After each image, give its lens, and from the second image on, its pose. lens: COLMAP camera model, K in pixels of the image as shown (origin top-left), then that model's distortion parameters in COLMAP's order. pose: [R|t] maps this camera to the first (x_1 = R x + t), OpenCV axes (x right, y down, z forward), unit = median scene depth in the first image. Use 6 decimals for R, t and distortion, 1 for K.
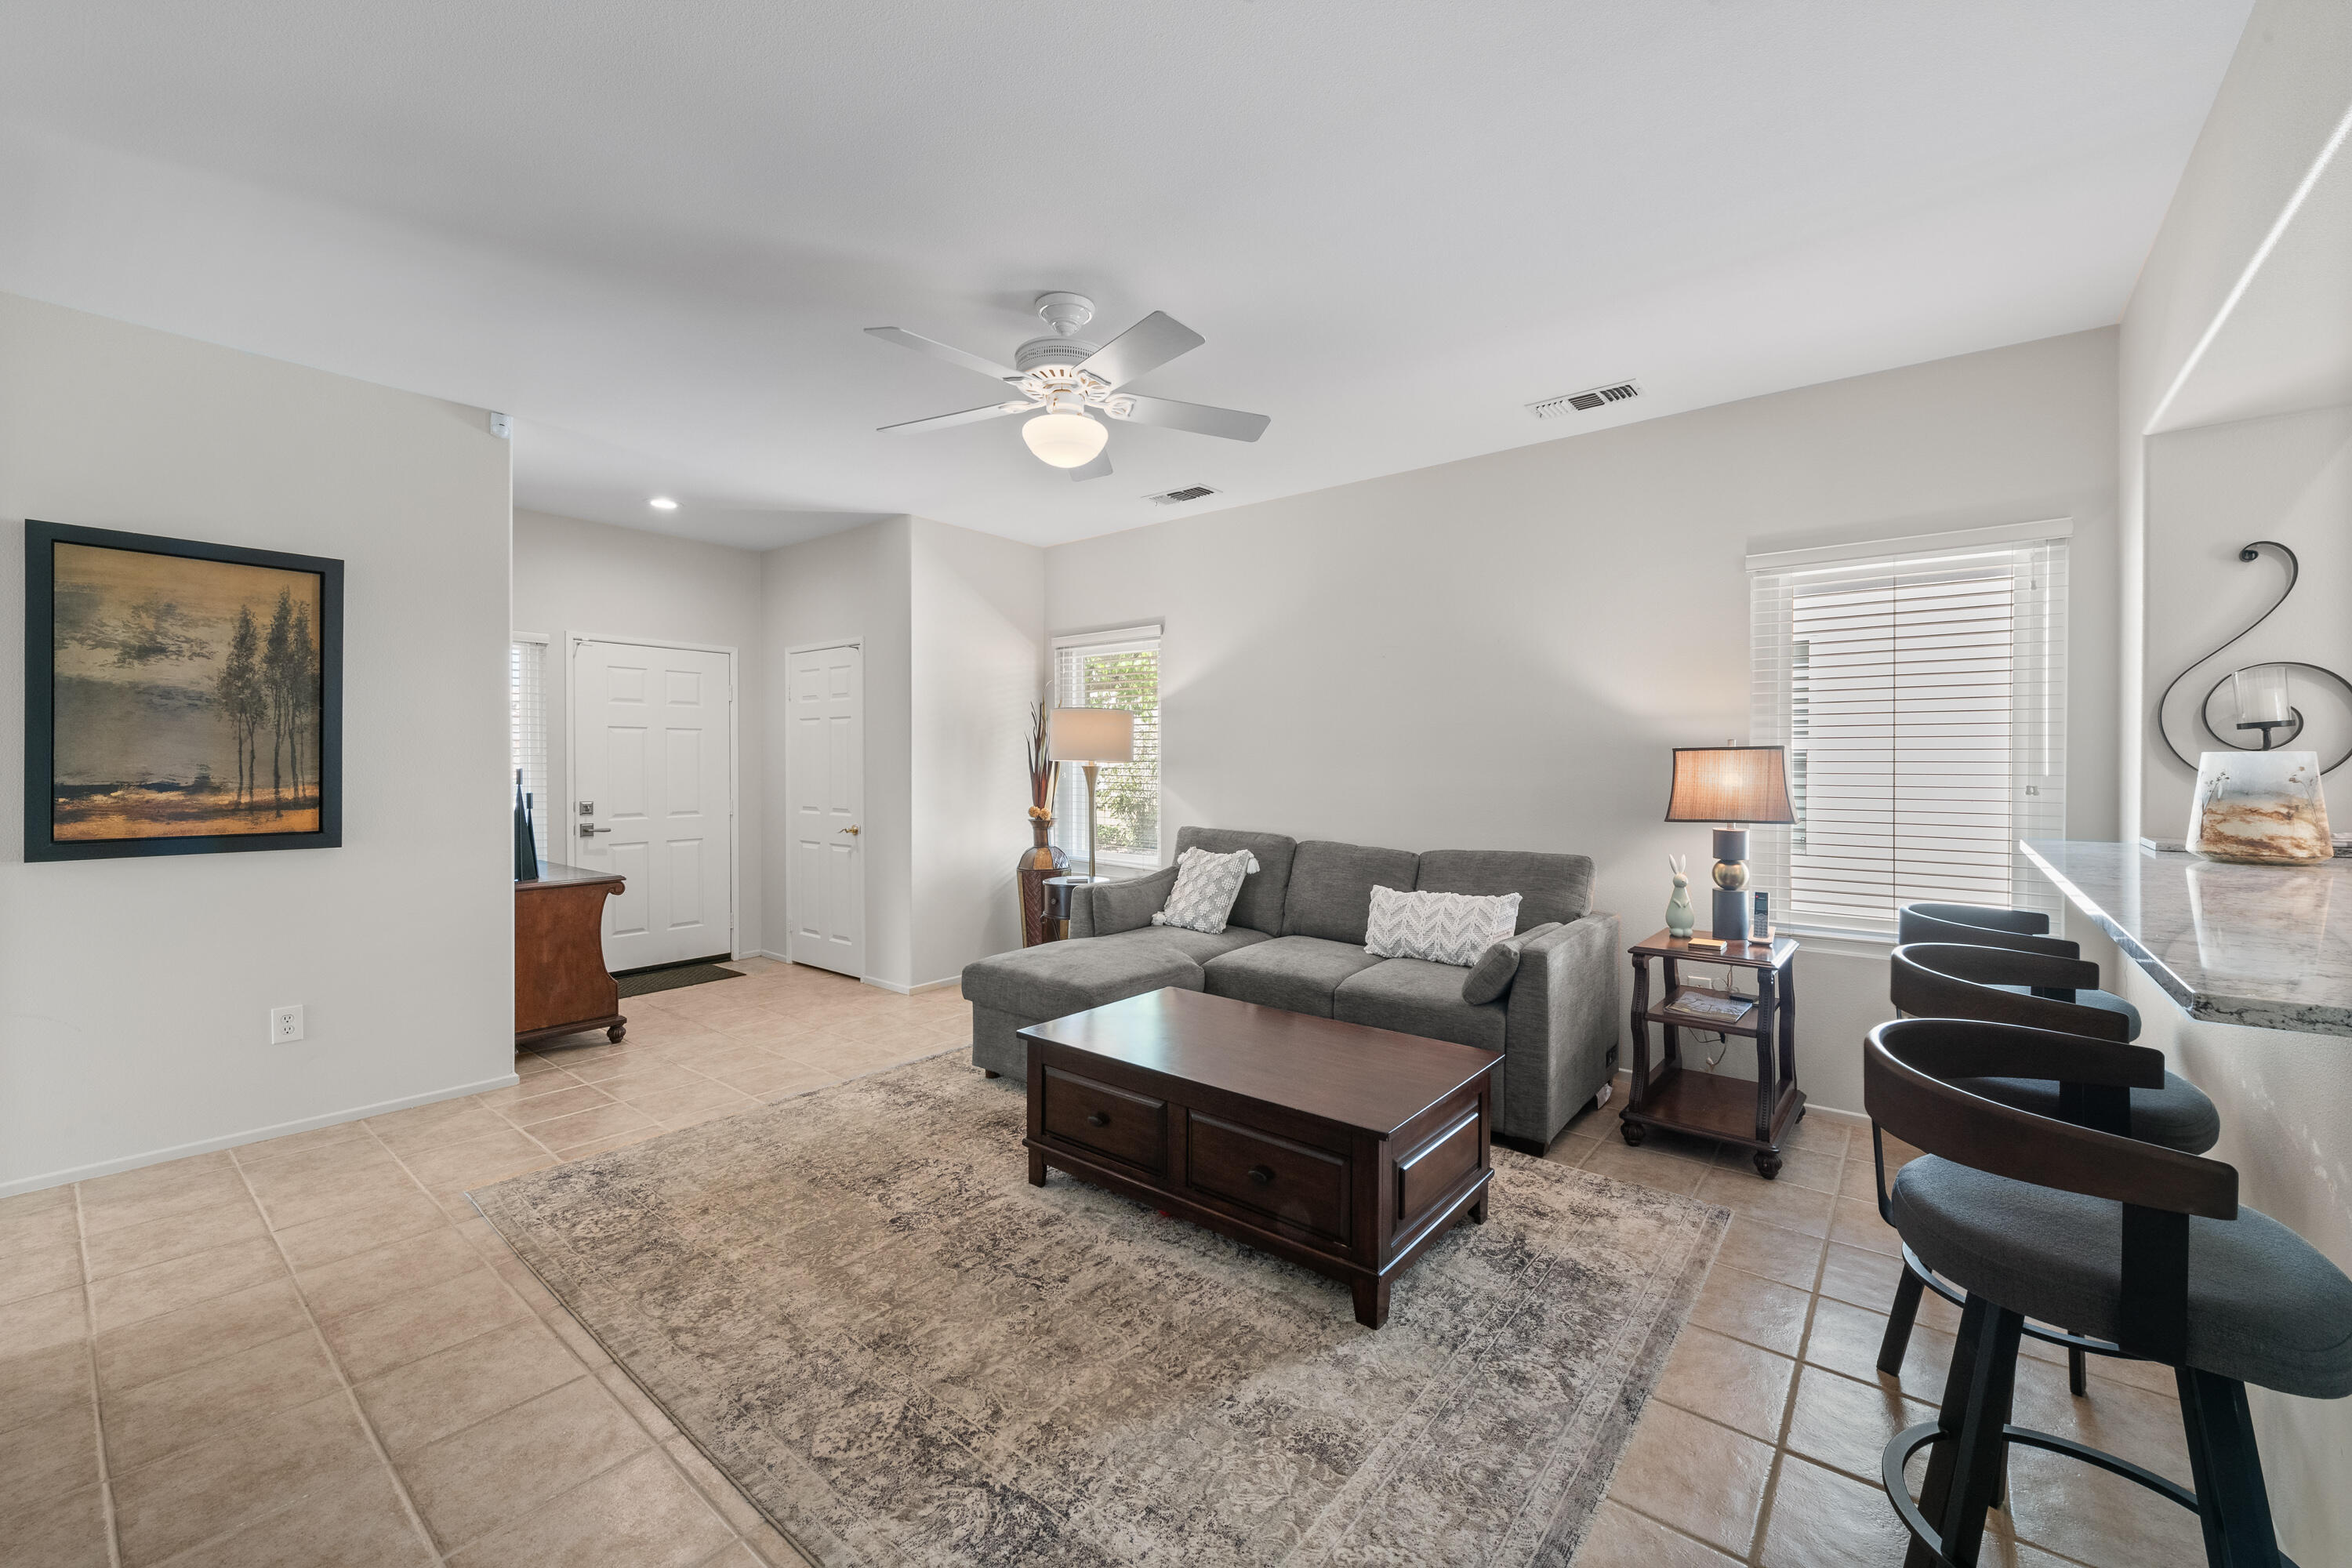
lens RADIAL K [[934.6, 0, 1177.0], [0, 934.6, 754.1], [0, 0, 1]] dist [-0.015531, -0.000507]
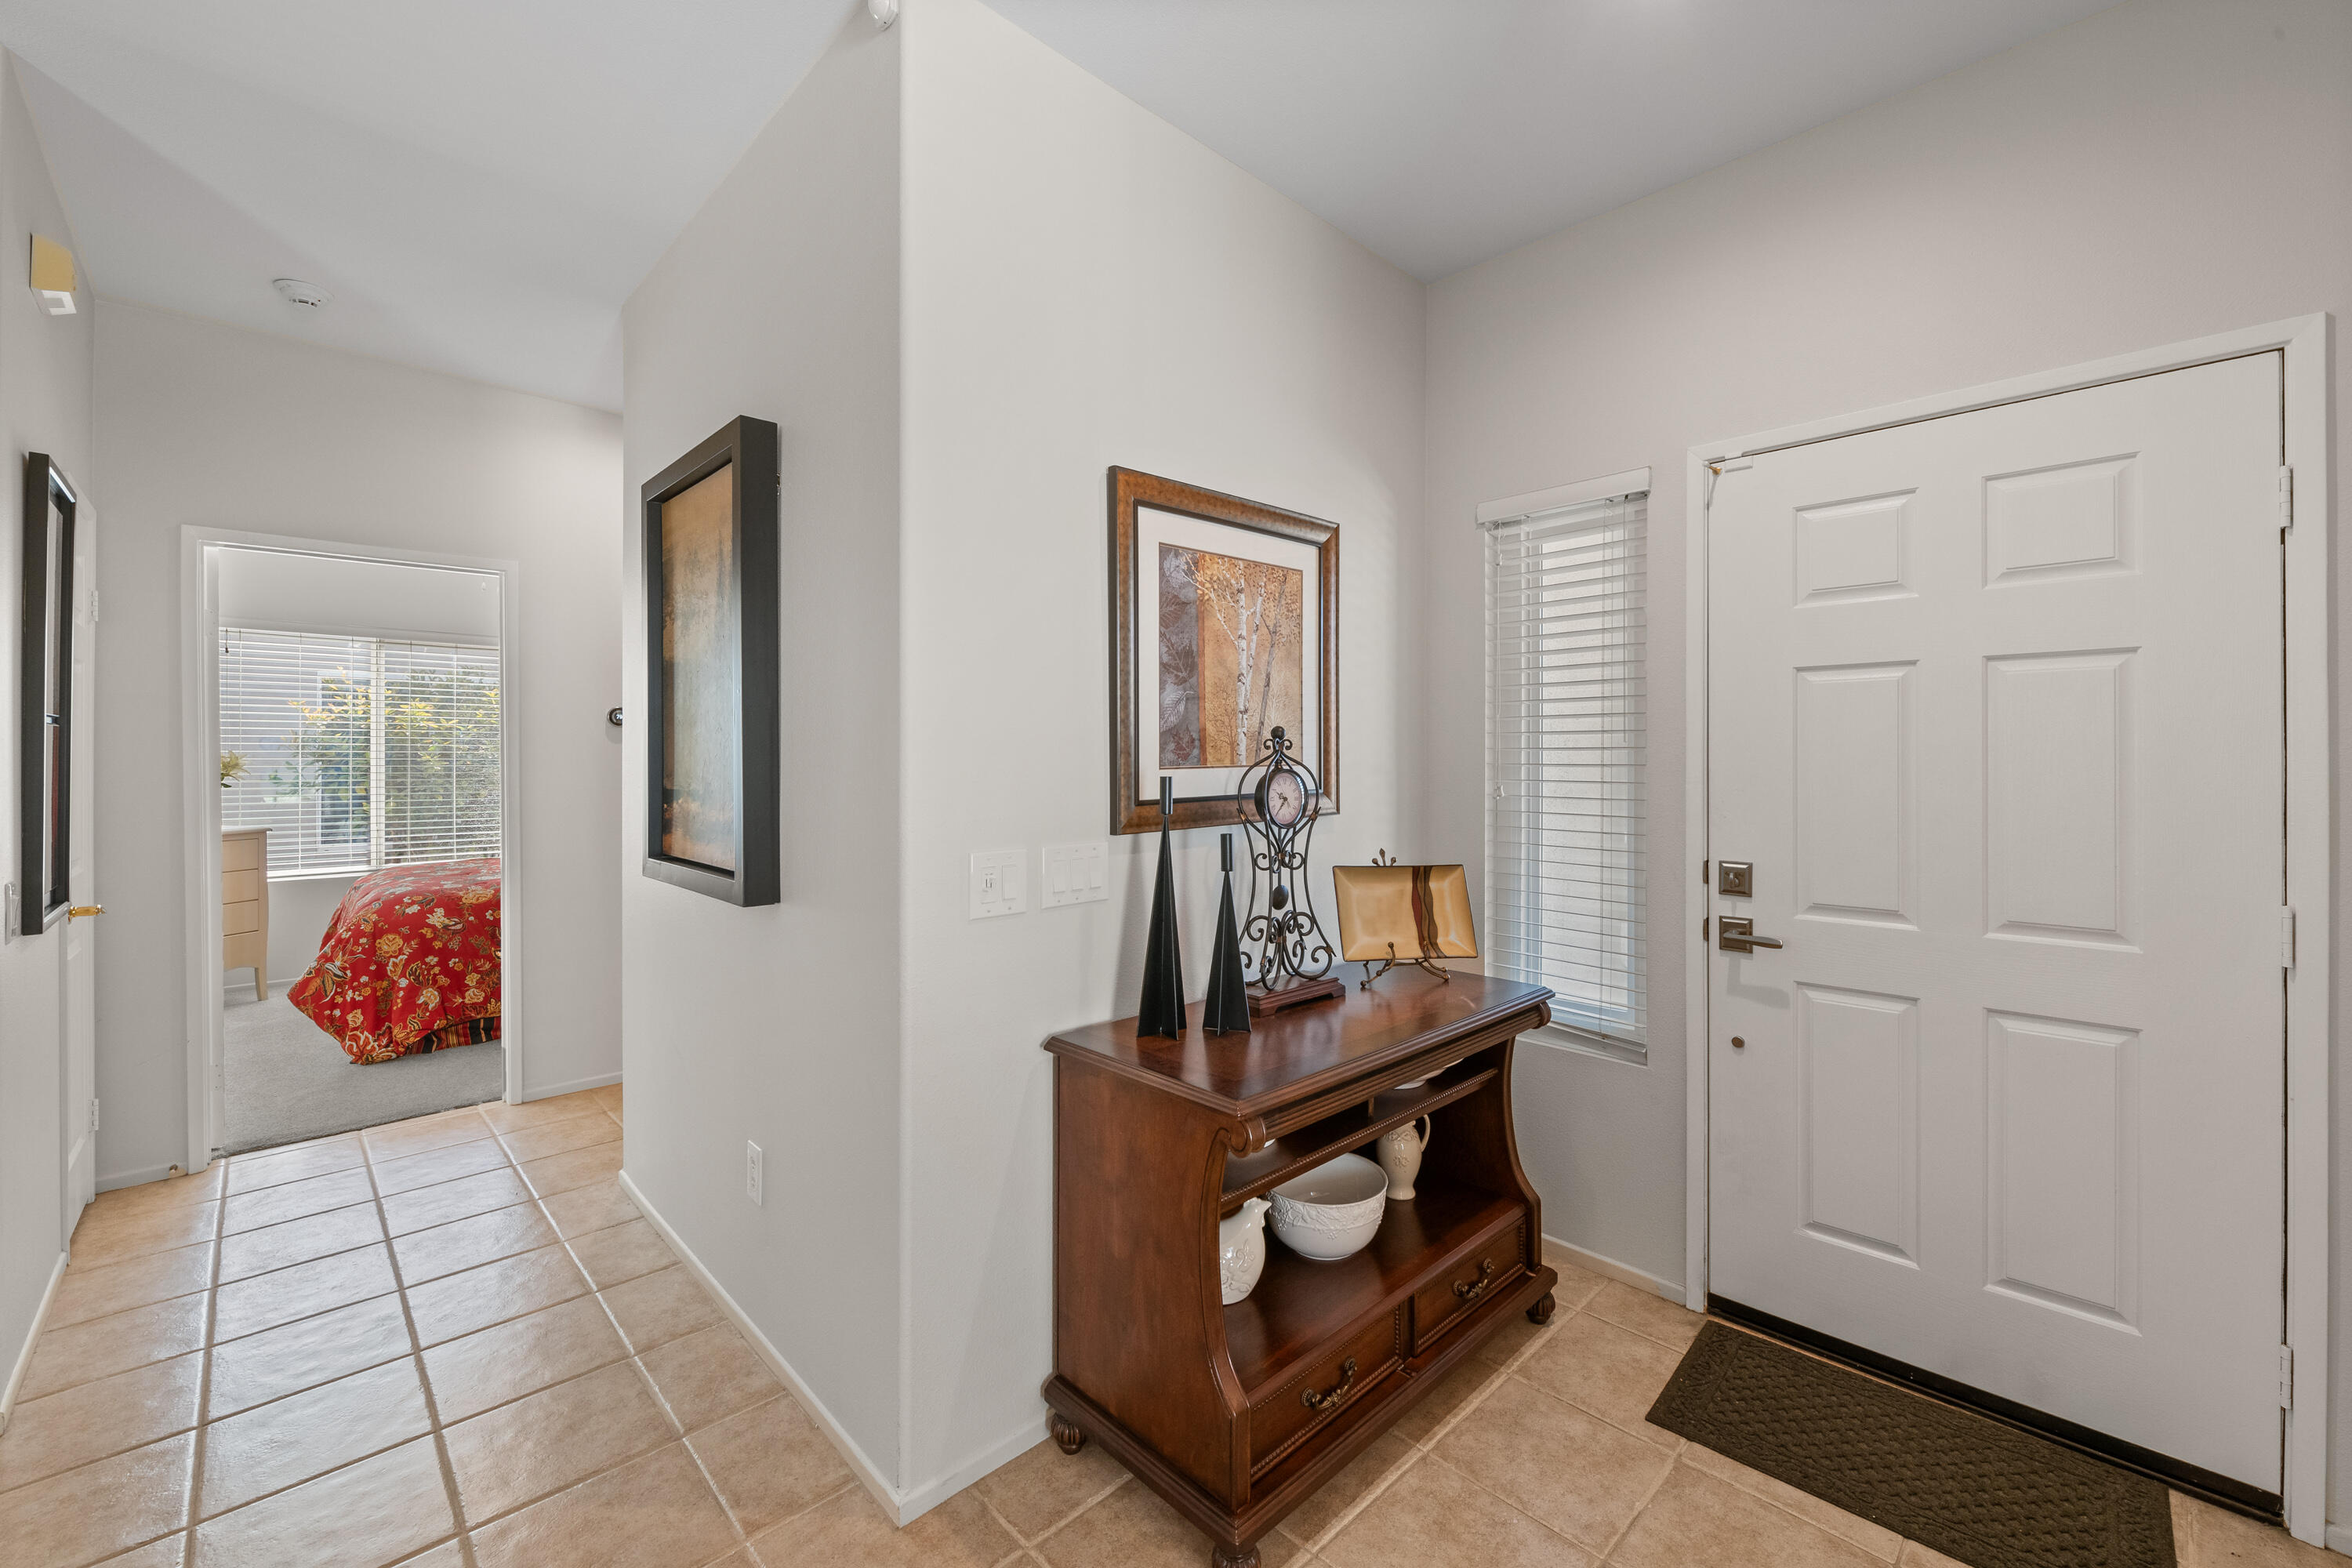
lens RADIAL K [[934.6, 0, 1177.0], [0, 934.6, 754.1], [0, 0, 1]] dist [-0.015531, -0.000507]
pose [[-0.130952, -0.005207, -0.991375, -0.210258], [0.008045, 0.999948, -0.006315, 0.005426], [0.991356, -0.008803, -0.130904, 0.815617]]
